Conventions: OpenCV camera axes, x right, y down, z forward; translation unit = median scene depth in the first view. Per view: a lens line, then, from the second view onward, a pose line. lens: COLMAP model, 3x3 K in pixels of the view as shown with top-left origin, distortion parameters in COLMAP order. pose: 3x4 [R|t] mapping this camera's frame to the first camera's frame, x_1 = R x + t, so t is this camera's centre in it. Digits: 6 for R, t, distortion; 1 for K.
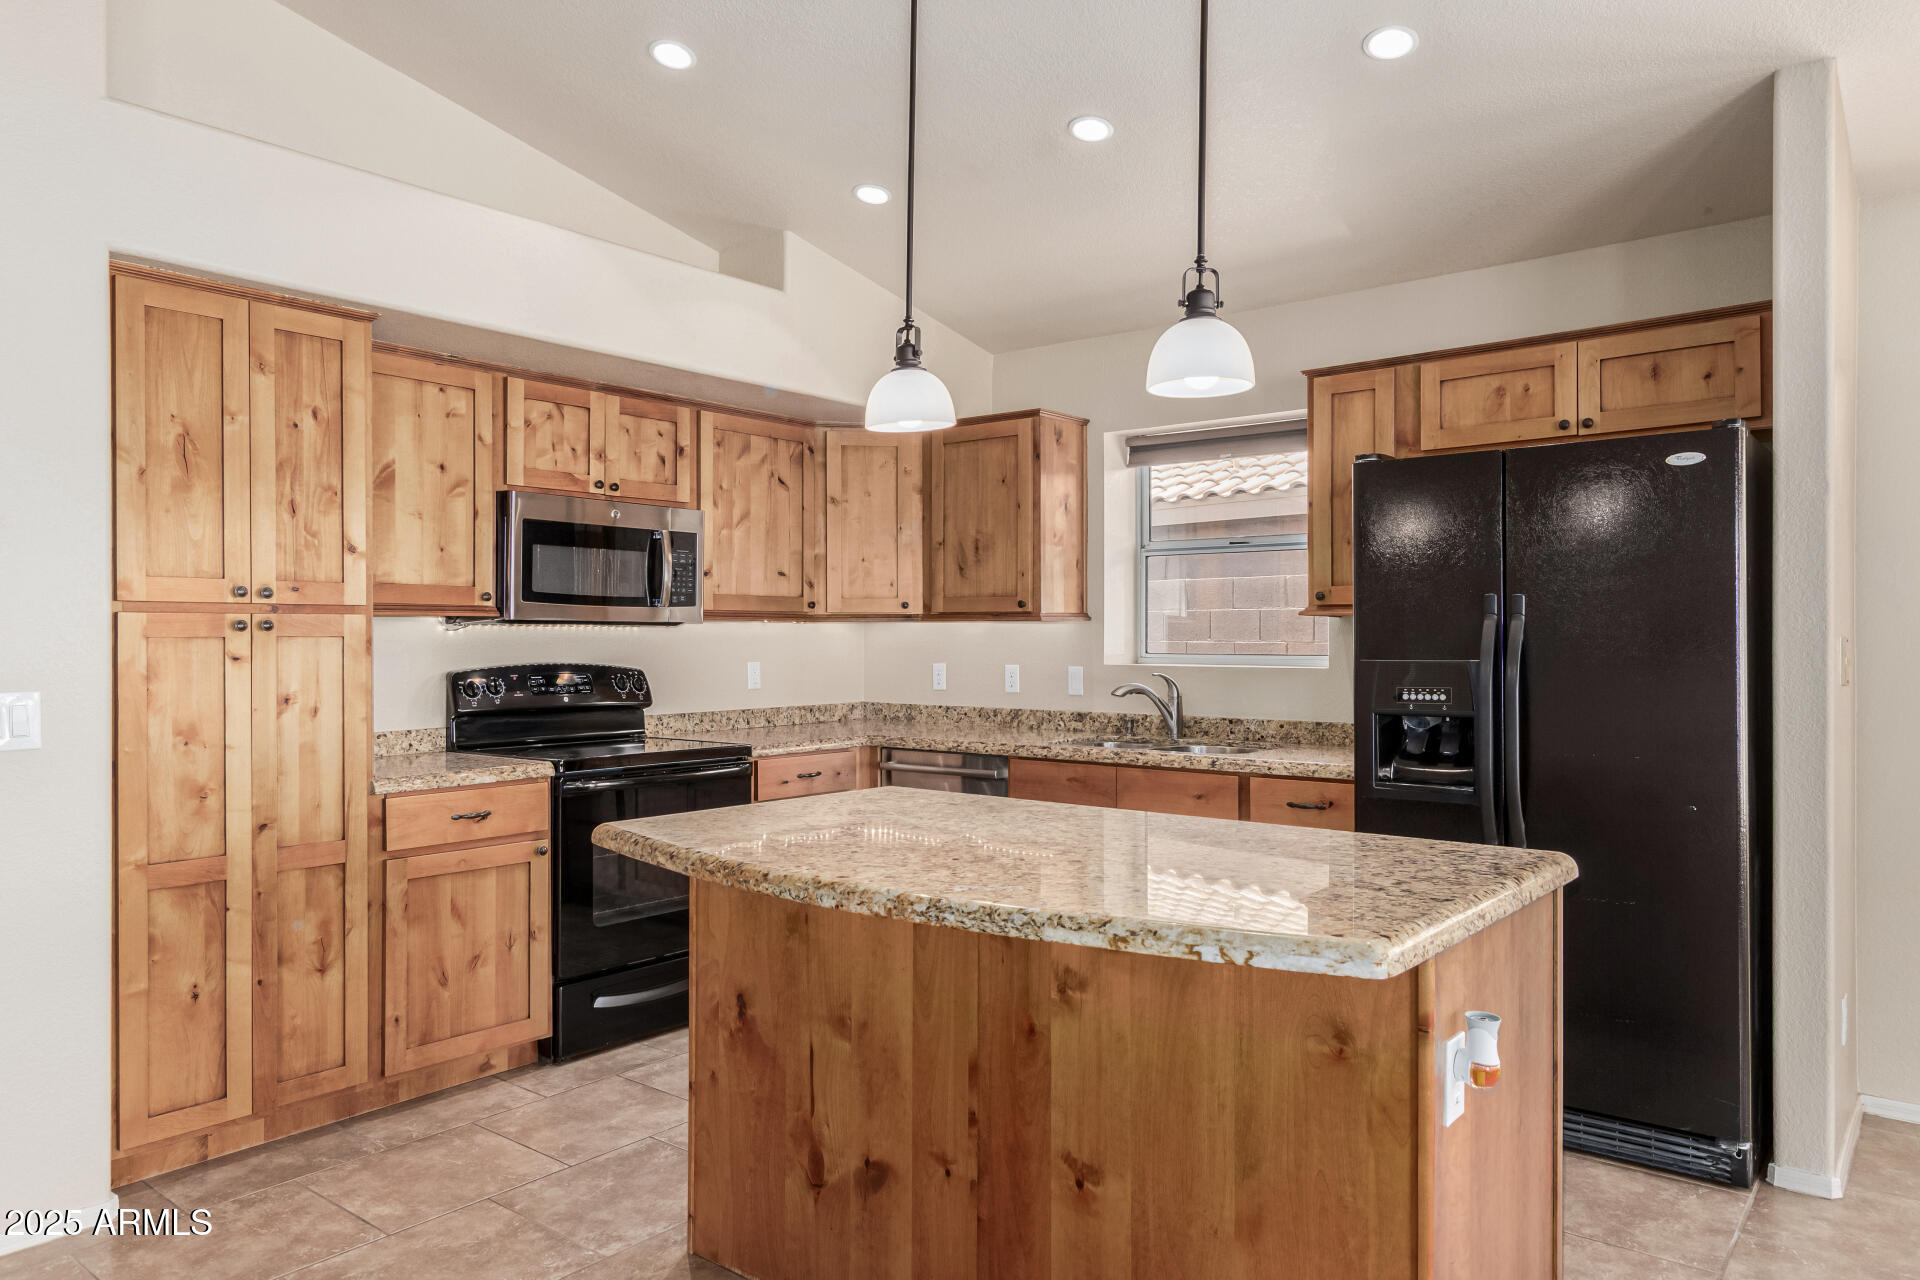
lens RADIAL K [[1256.1, 0, 955.8], [0, 1256.1, 638.3], [0, 0, 1]] dist [-0.000959, -0.001250]
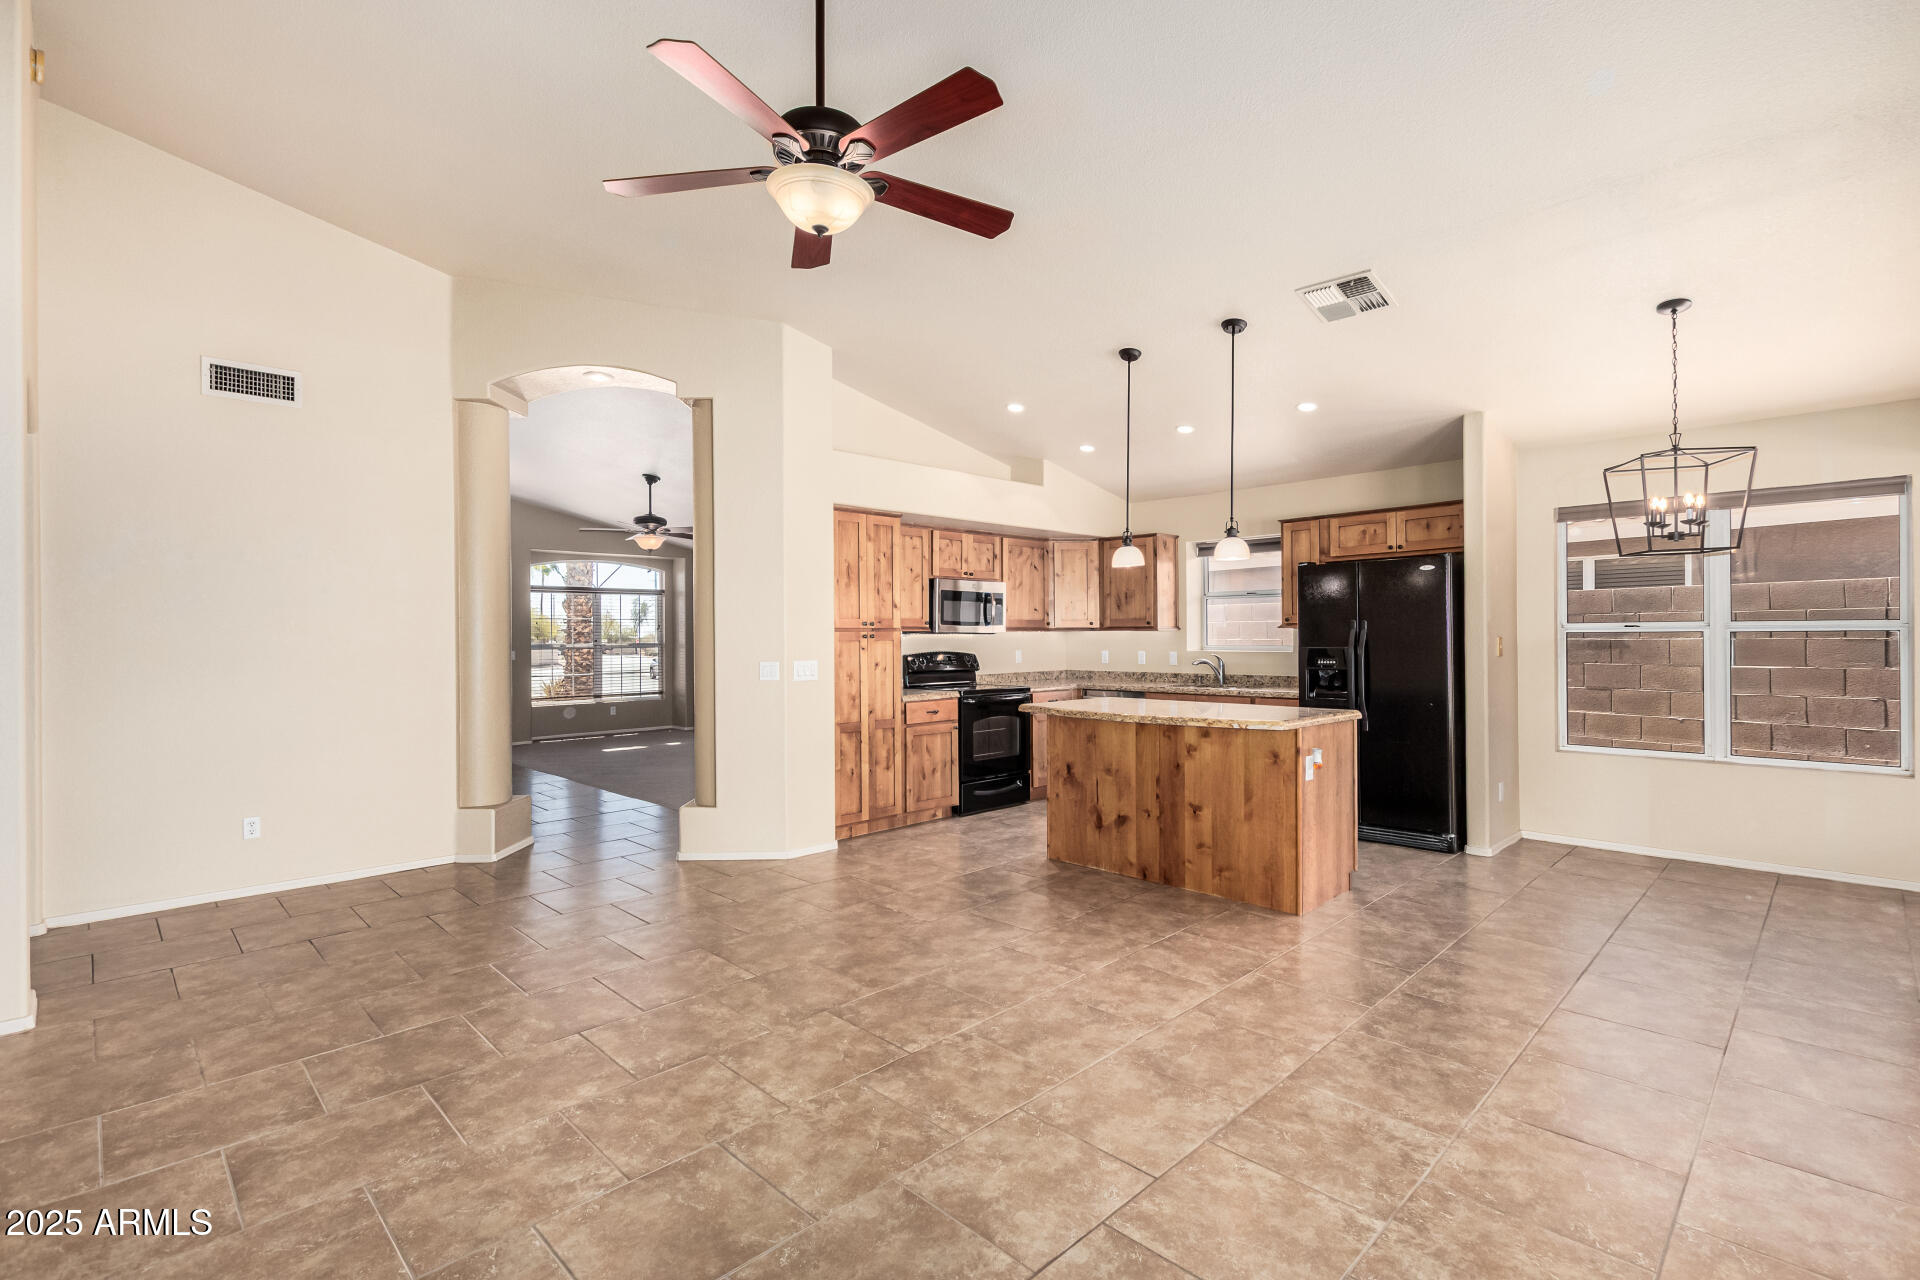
lens RADIAL K [[875.0, 0, 969.8], [0, 875.0, 634.1], [0, 0, 1]] dist [0.005400, 0.000427]
pose [[0.994900, -0.006335, -0.100664, -0.135580], [0.006023, 0.999976, -0.003409, -0.006179], [0.100683, 0.002785, 0.994915, -0.707823]]
